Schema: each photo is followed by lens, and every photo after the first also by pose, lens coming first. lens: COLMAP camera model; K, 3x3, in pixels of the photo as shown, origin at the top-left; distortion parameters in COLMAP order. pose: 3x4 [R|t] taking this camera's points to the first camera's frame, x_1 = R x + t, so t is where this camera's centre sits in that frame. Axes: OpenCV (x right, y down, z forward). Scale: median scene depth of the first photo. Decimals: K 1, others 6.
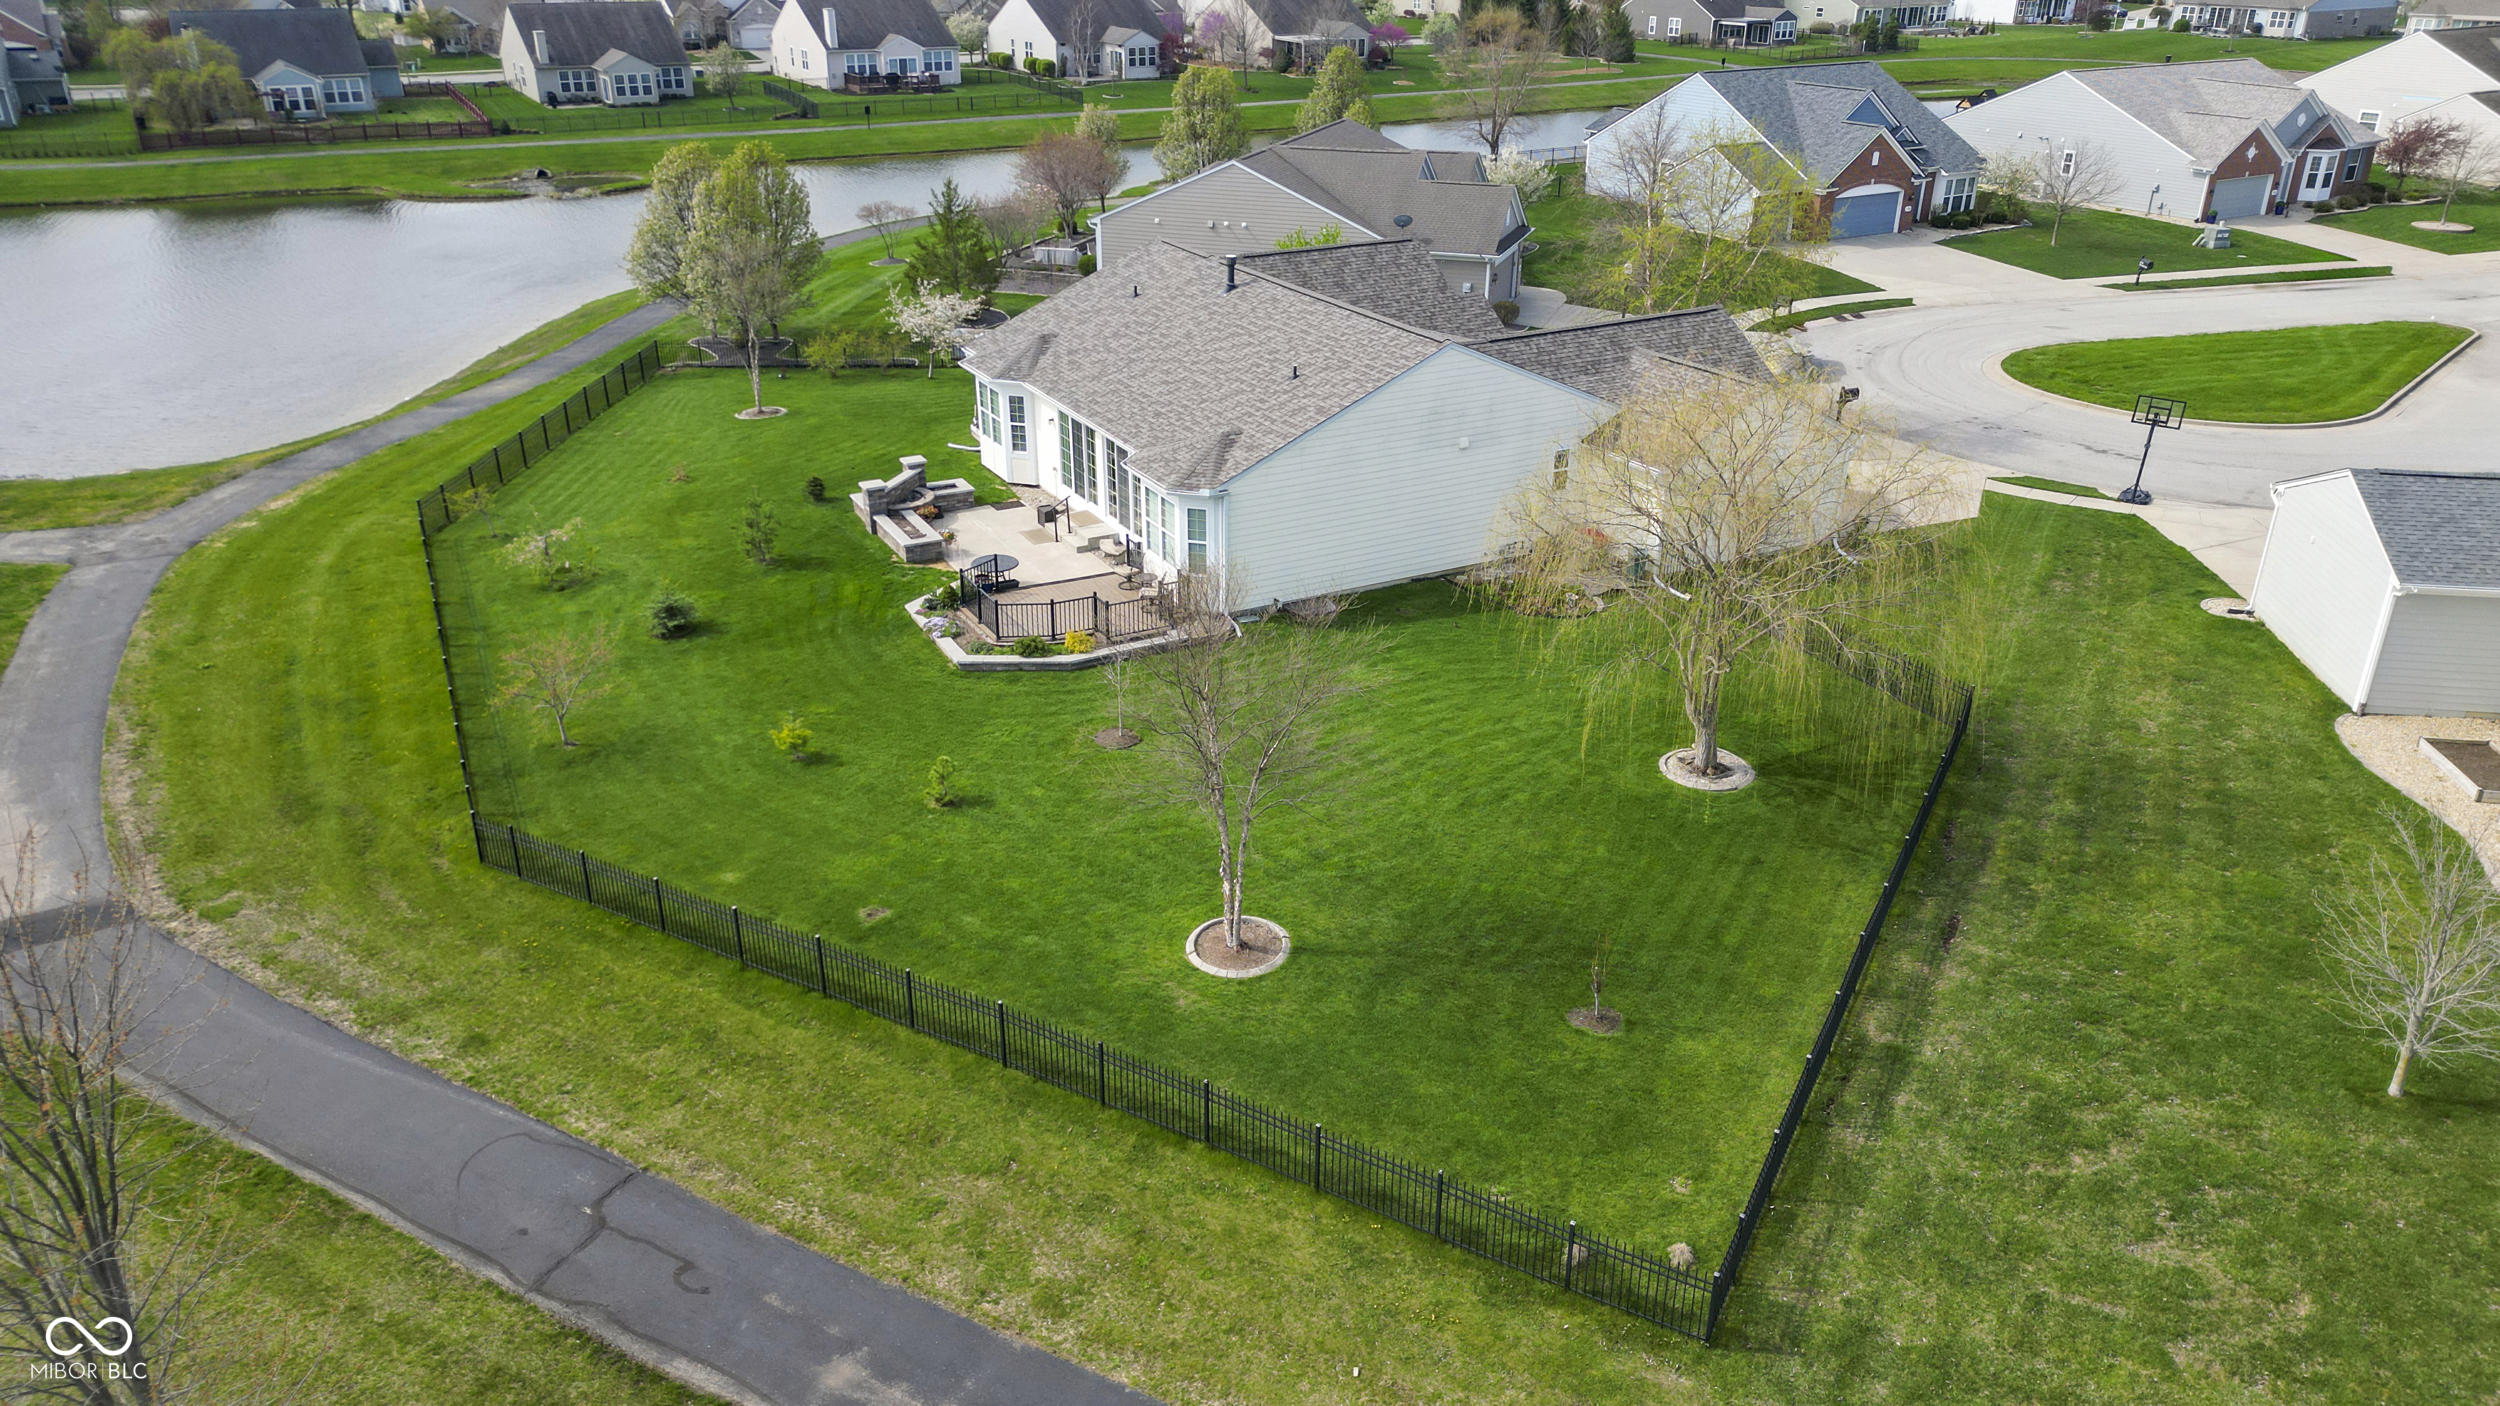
lens RADIAL K [[1735.0, 0, 1240.5], [0, 1735.0, 706.8], [0, 0, 1]] dist [0.080766, -0.081642]
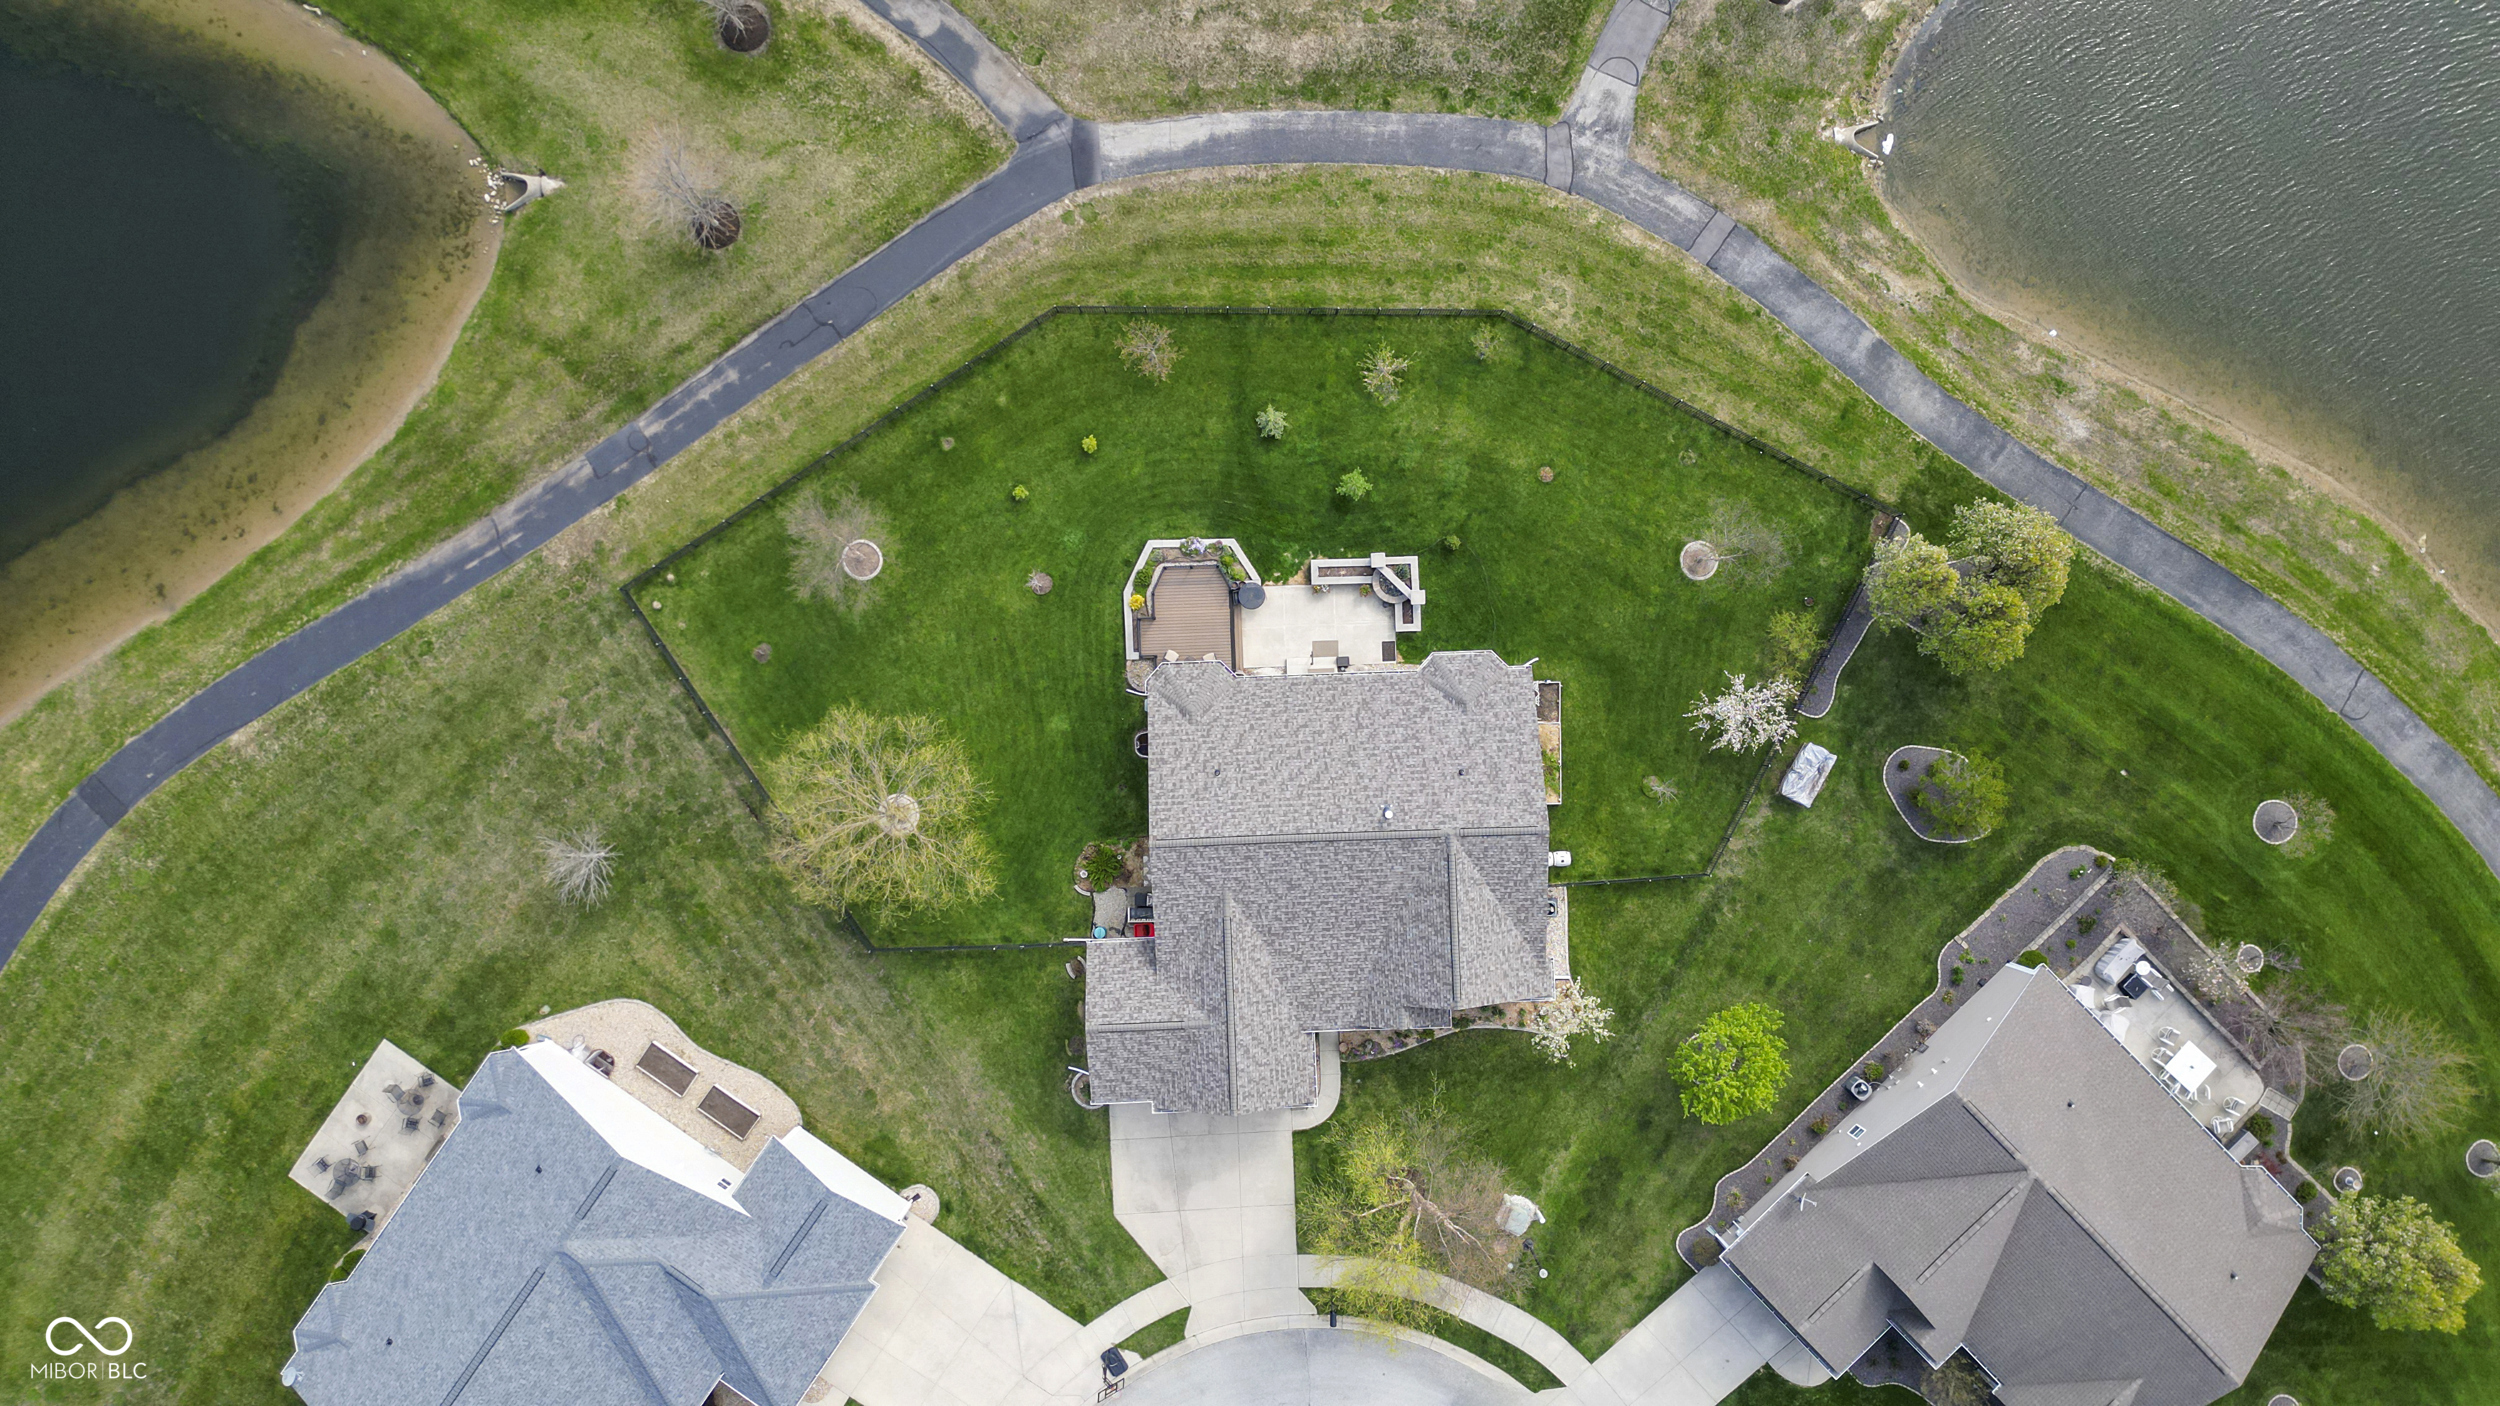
lens RADIAL K [[1770.5, 0, 1260.5], [0, 1770.5, 701.3], [0, 0, 1]] dist [0.082794, -0.075806]
pose [[-0.440920, 0.897080, -0.028930, 0.003214], [-0.362695, -0.148598, 0.919984, -3.112891], [0.821001, 0.416132, 0.390886, 0.643619]]
